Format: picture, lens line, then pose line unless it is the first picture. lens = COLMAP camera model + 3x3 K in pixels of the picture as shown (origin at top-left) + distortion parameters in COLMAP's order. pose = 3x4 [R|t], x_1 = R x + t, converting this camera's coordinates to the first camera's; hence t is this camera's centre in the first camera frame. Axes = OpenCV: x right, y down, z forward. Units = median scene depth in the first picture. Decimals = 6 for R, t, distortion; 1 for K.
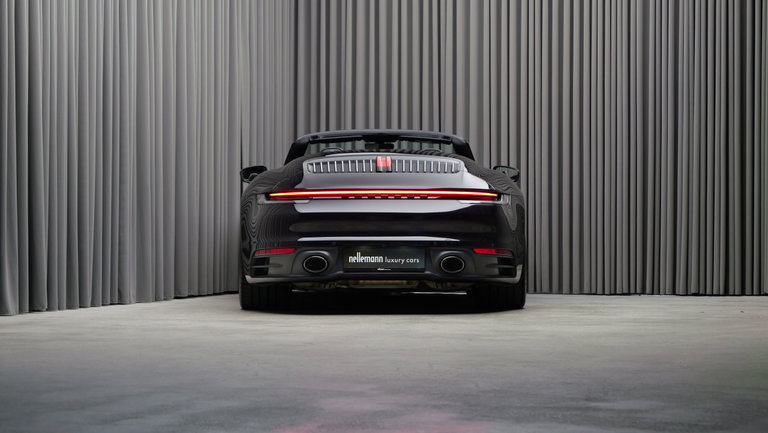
lens RADIAL K [[4112.5, 0, 384.0], [0, 4112.5, 216.5], [0, 0, 1]] dist [-6.699446, -3.472828]
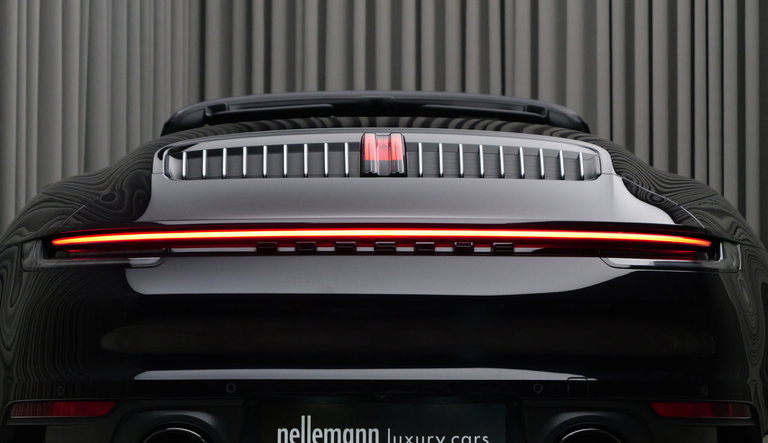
lens RADIAL K [[2769.0, 0, 384.0], [0, 2769.0, 221.5], [0, 0, 1]] dist [-0.054787, -0.307403]
pose [[0.999997, -0.000007, -0.002598, 0.000647], [-0.000048, 0.999773, -0.021309, -0.002086], [0.002598, 0.021309, 0.999770, 0.766401]]
